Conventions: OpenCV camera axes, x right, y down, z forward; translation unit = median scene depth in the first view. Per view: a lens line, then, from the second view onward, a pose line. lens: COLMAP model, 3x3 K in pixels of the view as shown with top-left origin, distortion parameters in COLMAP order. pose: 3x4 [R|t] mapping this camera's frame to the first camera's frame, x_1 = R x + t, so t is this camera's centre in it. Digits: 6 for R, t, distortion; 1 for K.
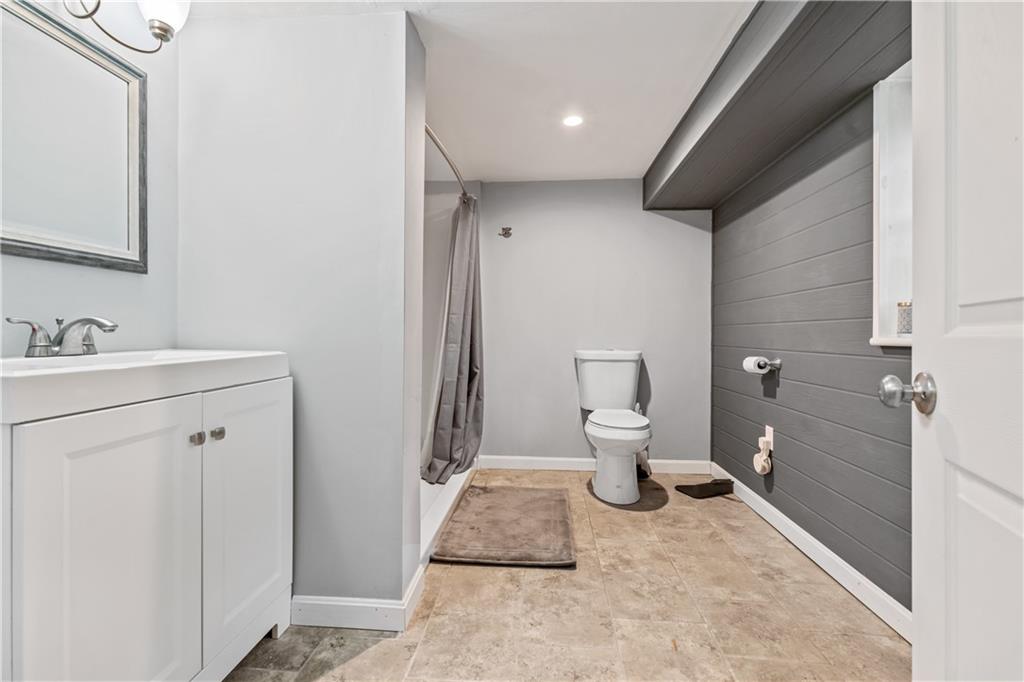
lens RADIAL K [[474.3, 0, 509.8], [0, 474.3, 337.0], [0, 0, 1]] dist [-0.001118, -0.001128]
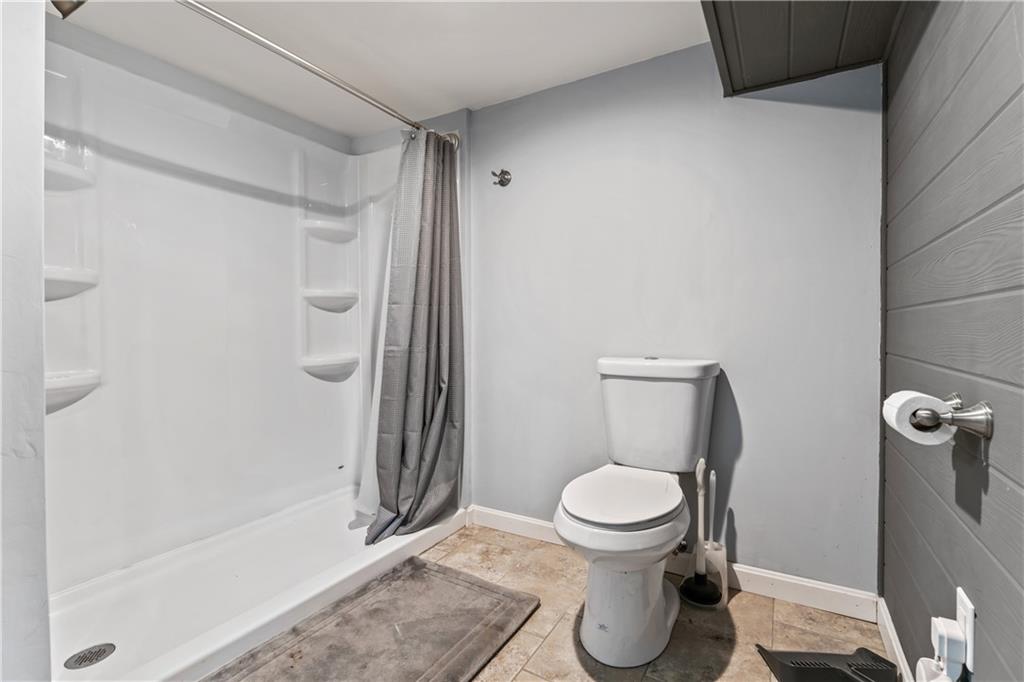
lens RADIAL K [[474.3, 0, 511.5], [0, 474.3, 339.7], [0, 0, 1]] dist [-0.001118, -0.001128]
pose [[0.894016, 0.000492, -0.448036, 0.339574], [0.006002, 0.999896, 0.013076, -0.003340], [0.447996, -0.014379, 0.893920, 0.457121]]
